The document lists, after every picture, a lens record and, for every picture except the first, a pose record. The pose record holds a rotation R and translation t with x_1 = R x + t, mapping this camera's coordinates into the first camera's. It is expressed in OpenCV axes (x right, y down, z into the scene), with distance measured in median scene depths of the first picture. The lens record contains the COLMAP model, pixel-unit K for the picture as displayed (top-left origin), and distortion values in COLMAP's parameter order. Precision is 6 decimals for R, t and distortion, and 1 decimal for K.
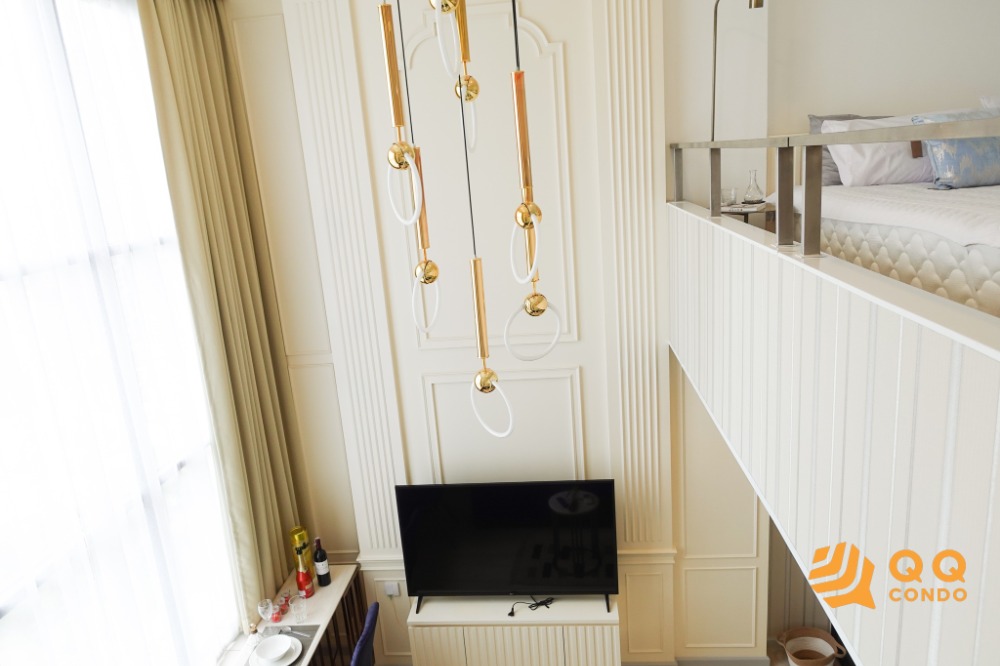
lens RADIAL K [[688.7, 0, 499.8], [0, 688.7, 332.1], [0, 0, 1]] dist [-0.010454, 0.008492]
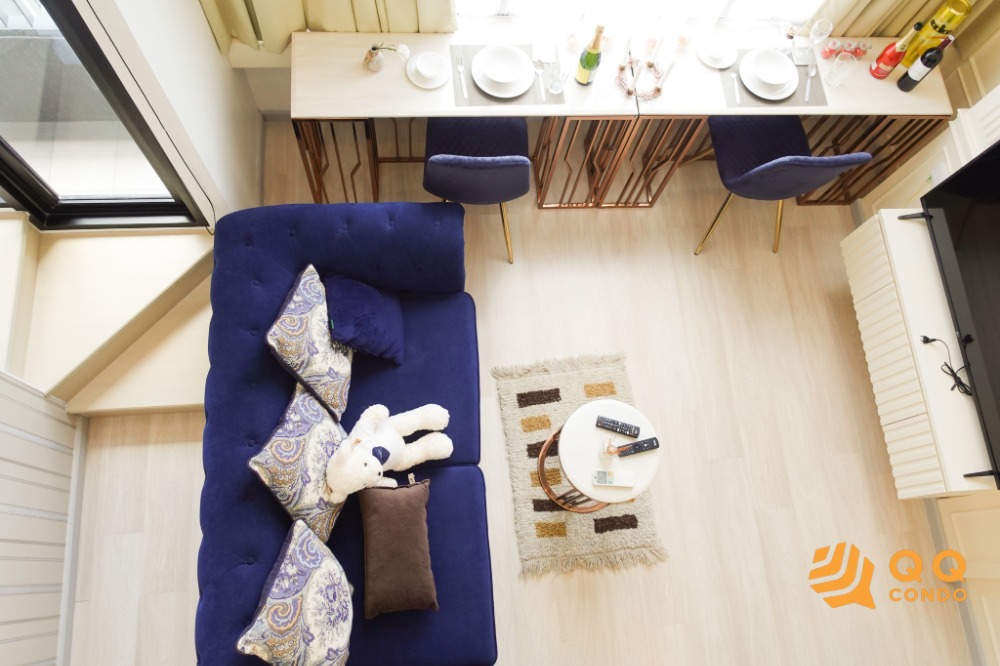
lens RADIAL K [[728.5, 0, 497.8], [0, 728.5, 330.0], [0, 0, 1]] dist [-0.003205, 0.001679]
pose [[0.149223, 0.964342, -0.218579, 0.116935], [-0.347110, 0.258073, 0.901617, -0.133994], [0.925876, -0.058671, 0.373244, 0.336043]]
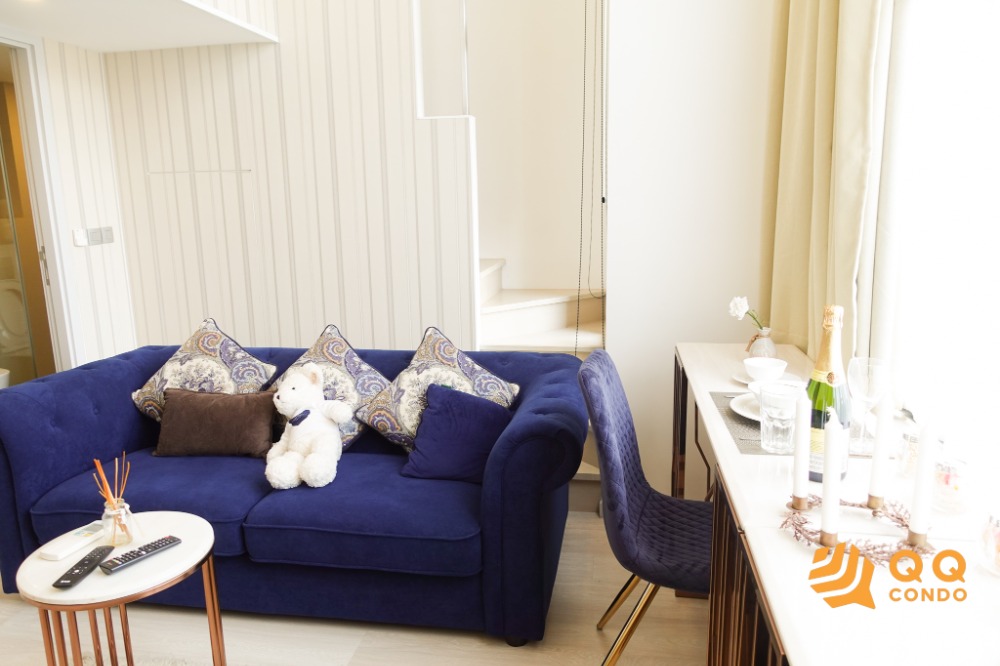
lens RADIAL K [[688.7, 0, 506.7], [0, 688.7, 333.2], [0, 0, 1]] dist [-0.010454, 0.008492]
pose [[-0.993502, 0.076386, 0.084368, -0.205242], [0.104426, 0.906592, 0.408883, 0.289624], [-0.045254, 0.415037, -0.908678, 1.066983]]
